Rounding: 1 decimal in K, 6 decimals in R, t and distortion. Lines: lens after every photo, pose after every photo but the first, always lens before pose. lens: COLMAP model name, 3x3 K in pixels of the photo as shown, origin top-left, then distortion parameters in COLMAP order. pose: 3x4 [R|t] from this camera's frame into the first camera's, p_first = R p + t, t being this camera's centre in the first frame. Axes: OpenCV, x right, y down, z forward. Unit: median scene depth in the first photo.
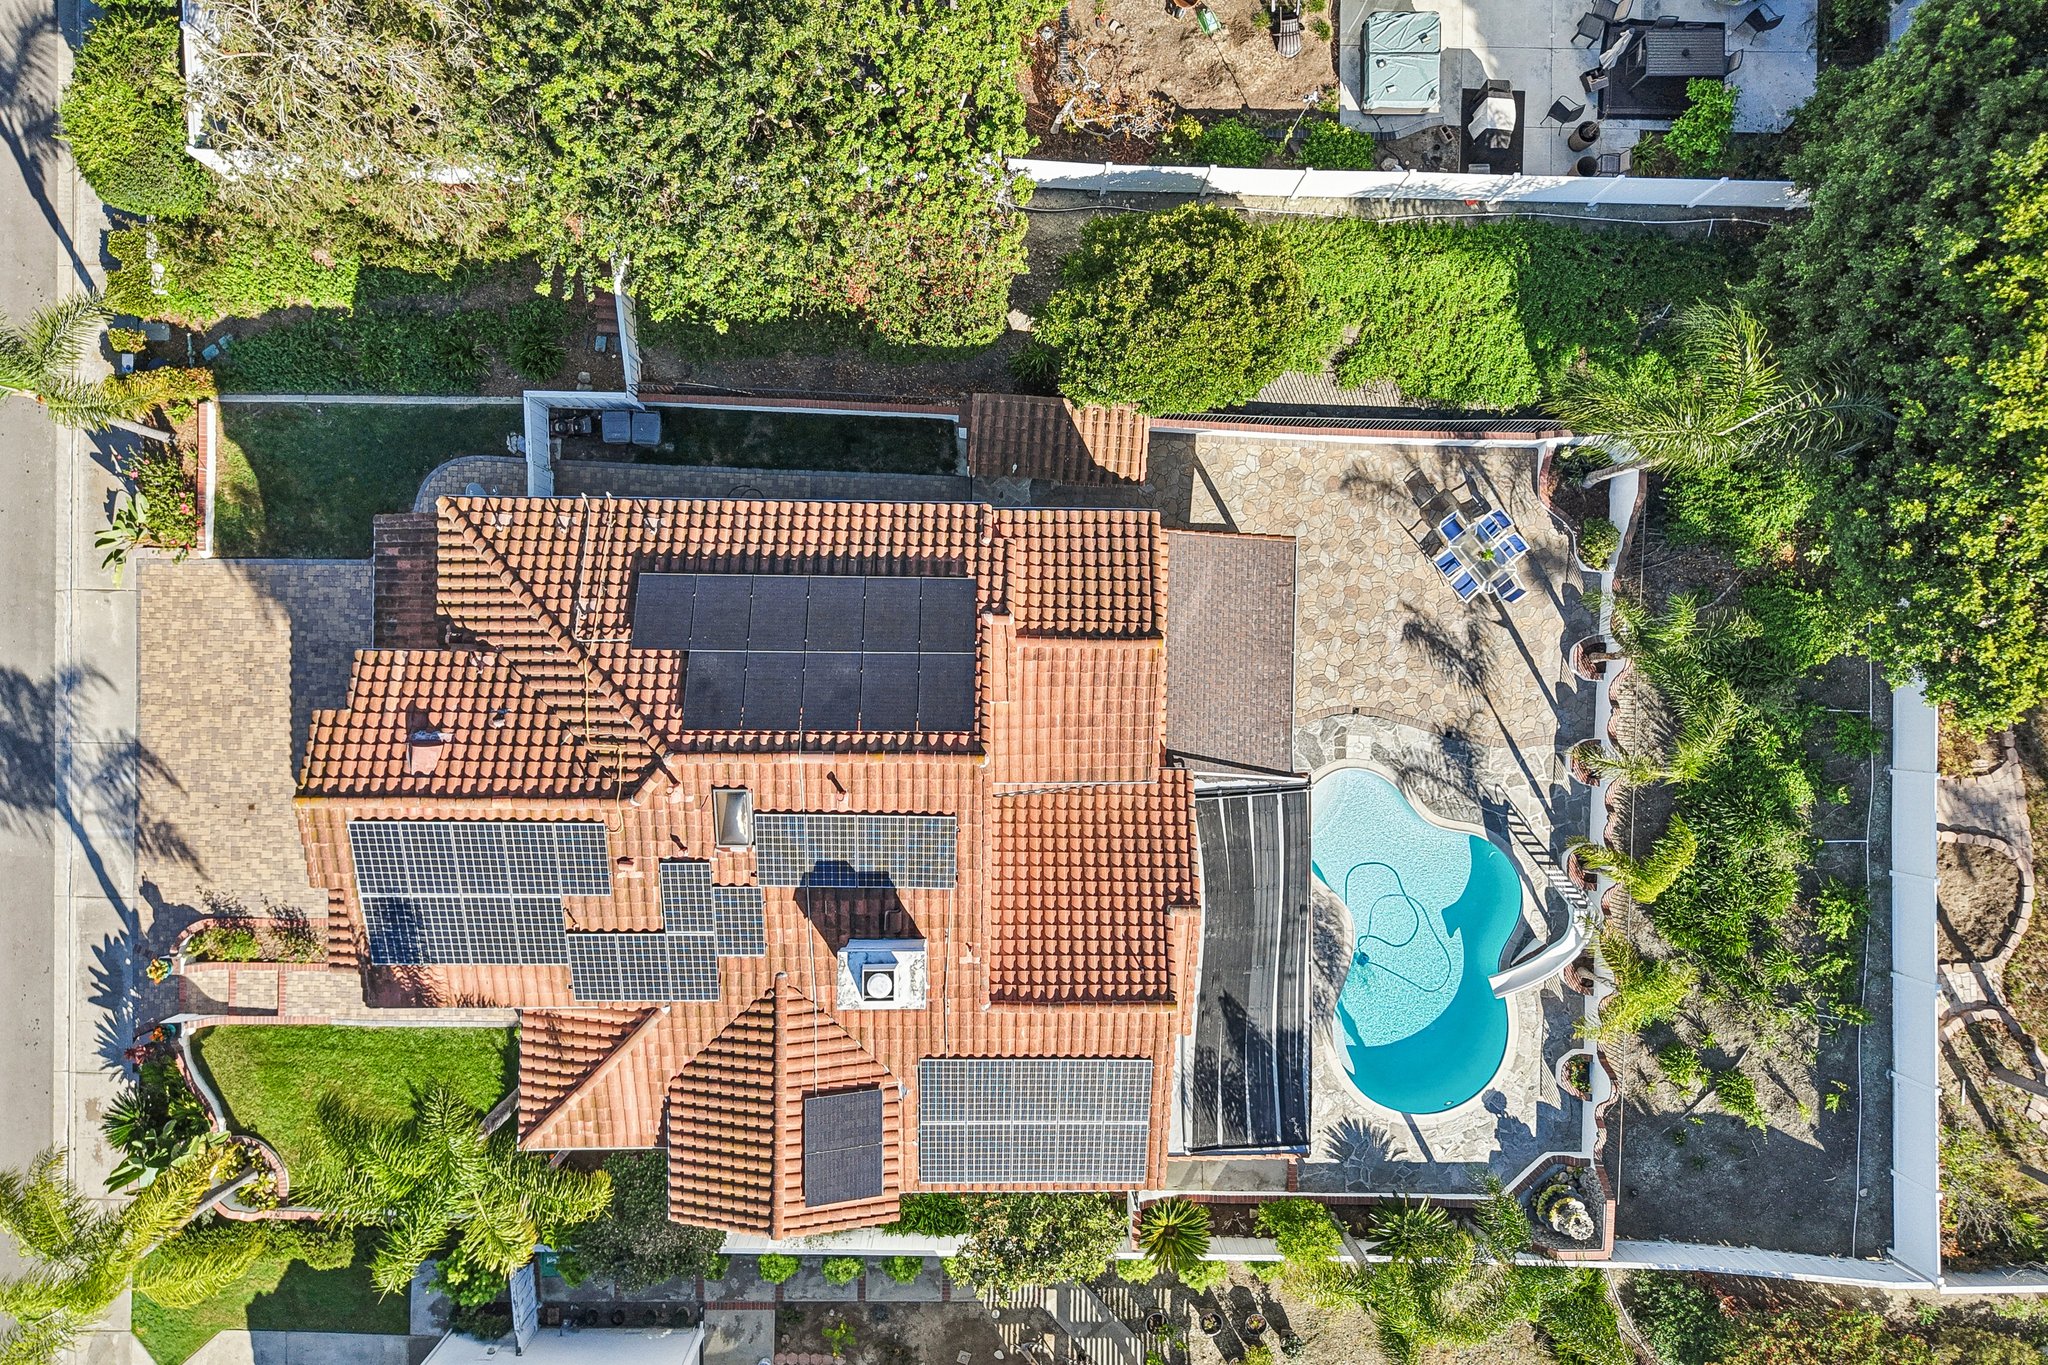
lens RADIAL K [[1442.1, 0, 1065.4], [0, 1442.1, 623.3], [0, 0, 1]] dist [0.013612, -0.003480]
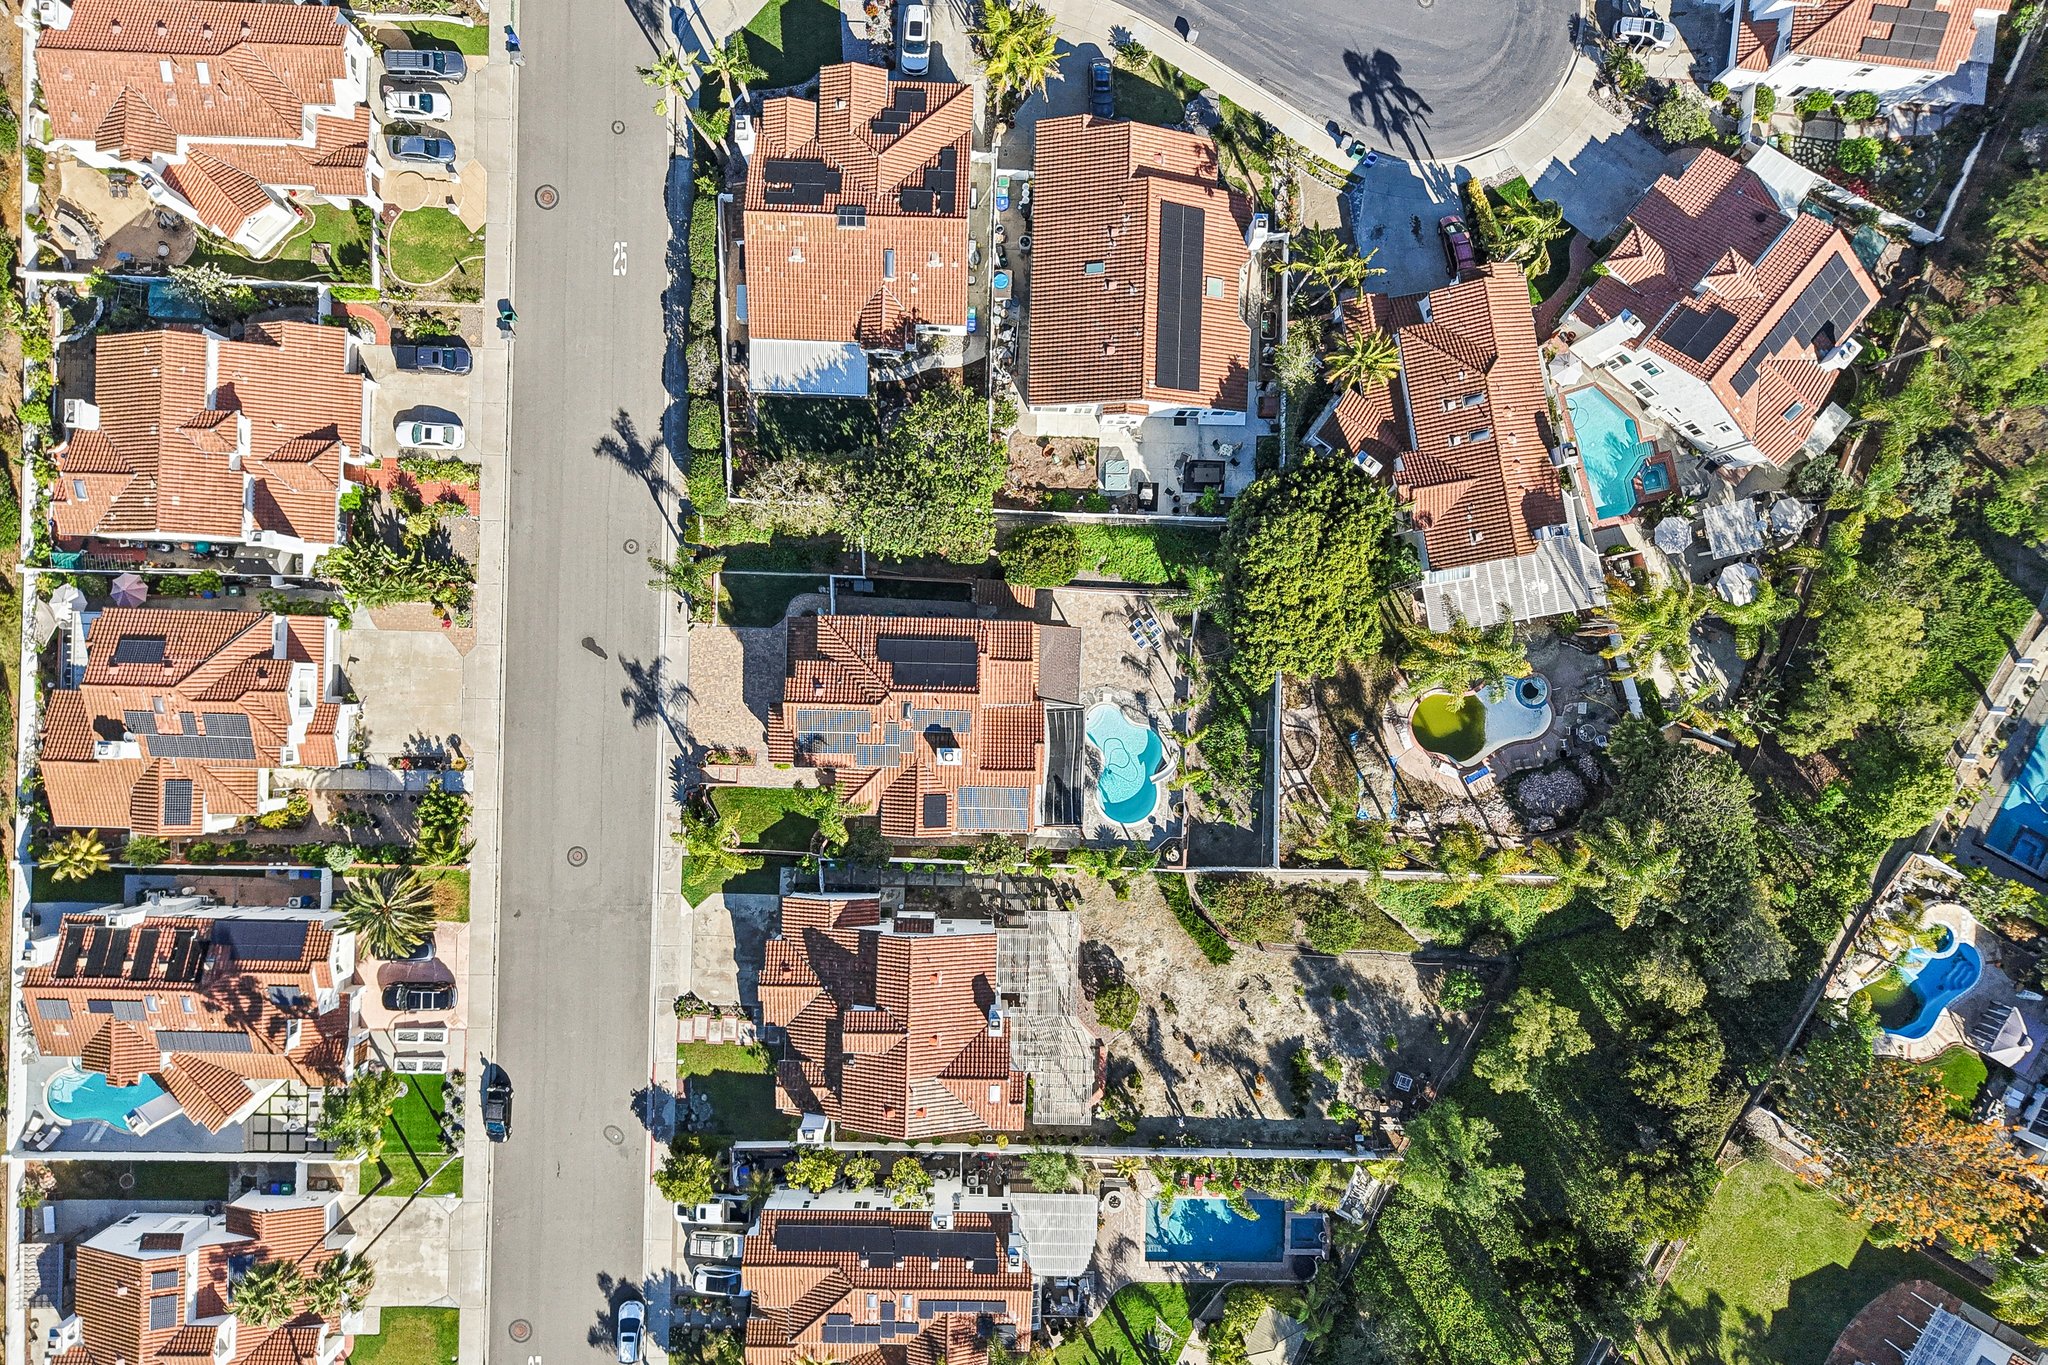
lens RADIAL K [[1427.9, 0, 1024.0], [0, 1427.9, 682.5], [0, 0, 1]] dist [0.050611, -0.072299]
pose [[0.999535, 0.016646, -0.025540, 0.111619], [-0.015572, 0.999009, 0.041698, -0.065187], [0.026209, -0.041281, 0.998804, -1.955258]]
